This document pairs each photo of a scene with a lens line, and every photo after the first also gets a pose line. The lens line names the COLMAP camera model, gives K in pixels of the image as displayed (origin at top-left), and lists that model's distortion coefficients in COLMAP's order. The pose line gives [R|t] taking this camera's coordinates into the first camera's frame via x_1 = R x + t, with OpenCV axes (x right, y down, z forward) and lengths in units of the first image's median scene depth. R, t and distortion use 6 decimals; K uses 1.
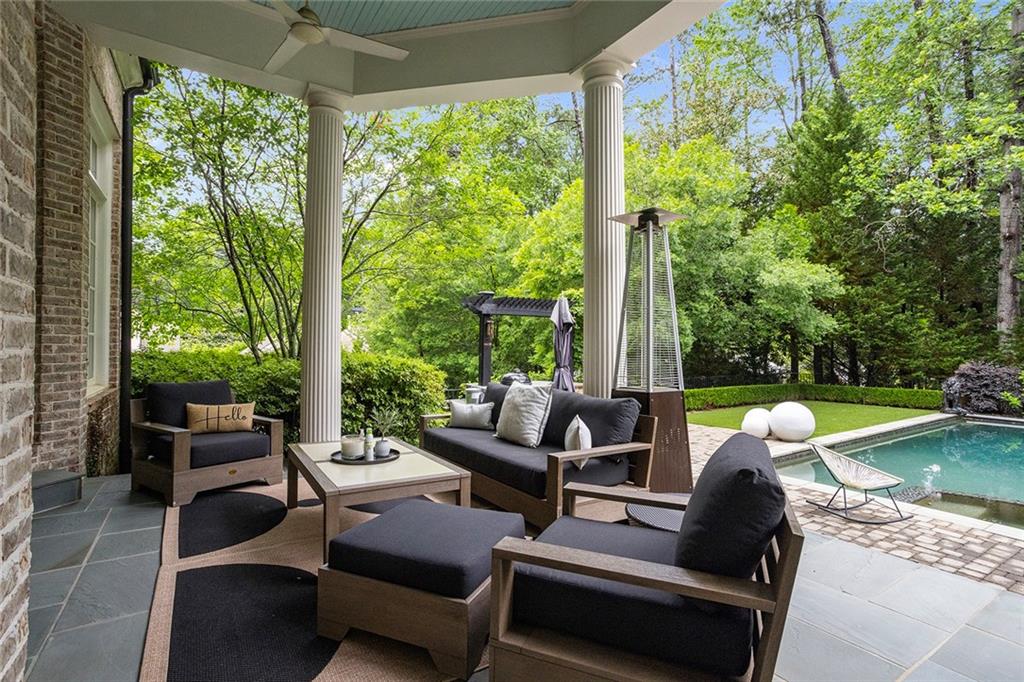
lens RADIAL K [[490.0, 0, 512.0], [0, 490.0, 341.0], [0, 0, 1]] dist [-0.052565, 0.035875]
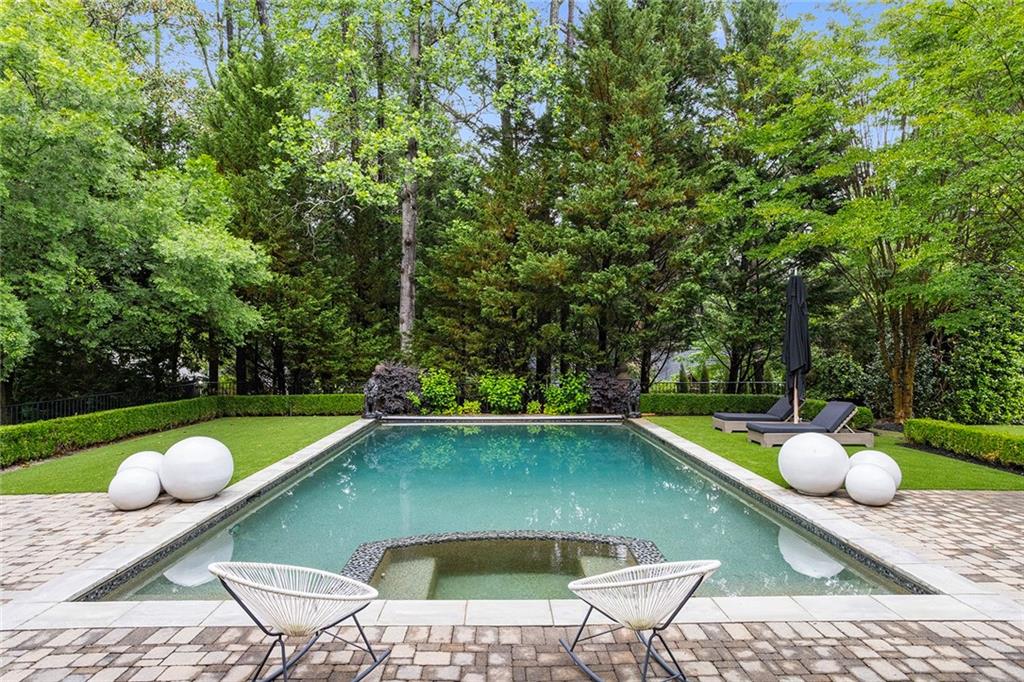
lens RADIAL K [[552.3, 0, 512.0], [0, 552.3, 341.0], [0, 0, 1]] dist [-0.073143, 0.054721]
pose [[0.518879, 0.004802, 0.854834, 0.118117], [-0.006155, 0.999979, -0.001881, -0.000257], [-0.854826, -0.004285, 0.518898, 0.179231]]
